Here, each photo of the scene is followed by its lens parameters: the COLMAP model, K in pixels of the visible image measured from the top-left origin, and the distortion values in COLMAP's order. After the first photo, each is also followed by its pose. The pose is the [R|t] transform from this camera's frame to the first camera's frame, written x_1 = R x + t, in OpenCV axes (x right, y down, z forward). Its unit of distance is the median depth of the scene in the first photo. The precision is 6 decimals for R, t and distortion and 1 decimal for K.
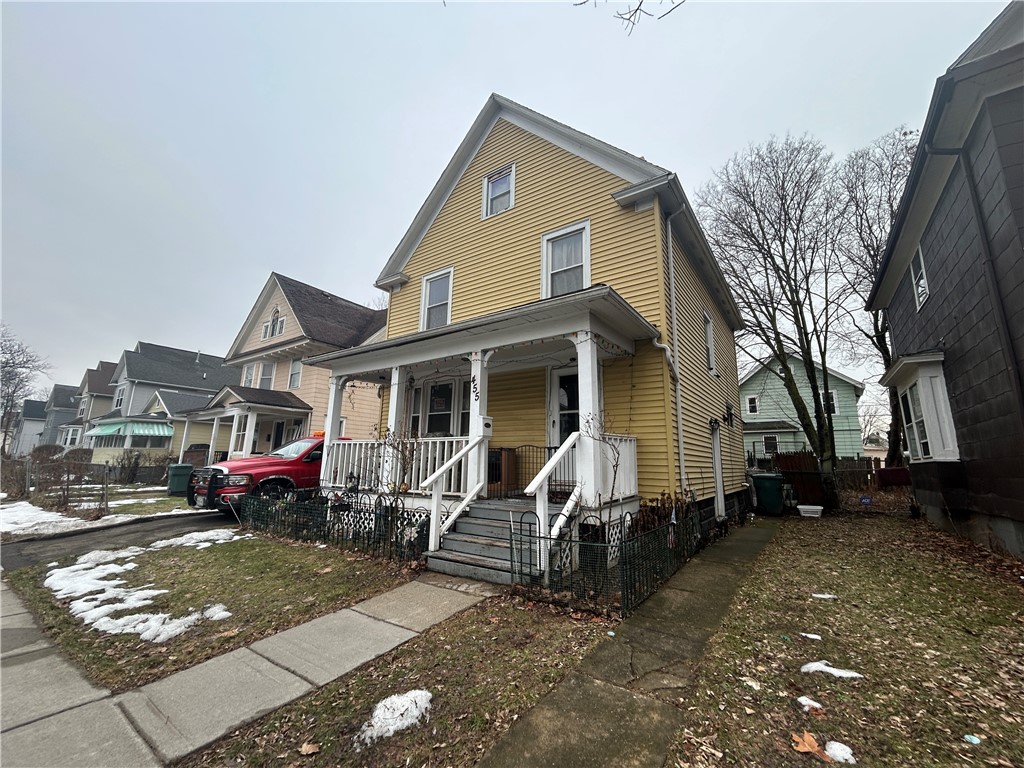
lens RADIAL K [[411.4, 0, 515.6], [0, 411.4, 381.9], [0, 0, 1]] dist [-0.000679, 0.000271]
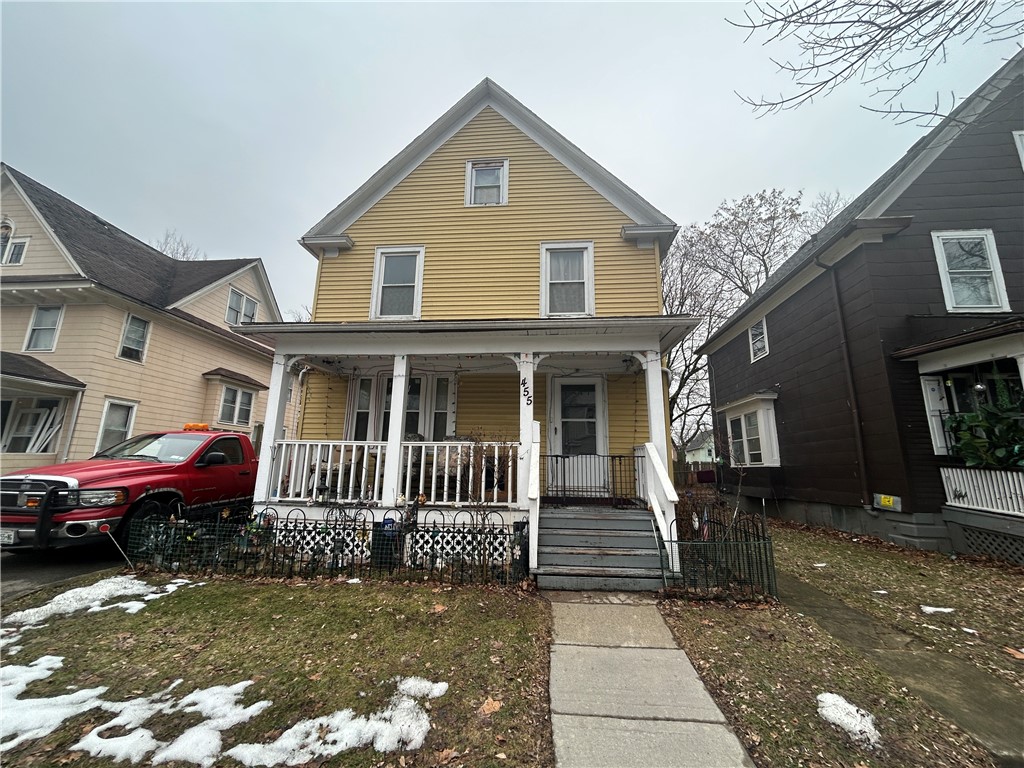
lens RADIAL K [[411.4, 0, 514.5], [0, 411.4, 383.0], [0, 0, 1]] dist [-0.000679, 0.000271]
pose [[0.868470, 0.096137, 0.486331, -0.514242], [-0.097714, 0.994967, -0.022189, 0.016517], [-0.486017, -0.028251, 0.873493, 0.160853]]
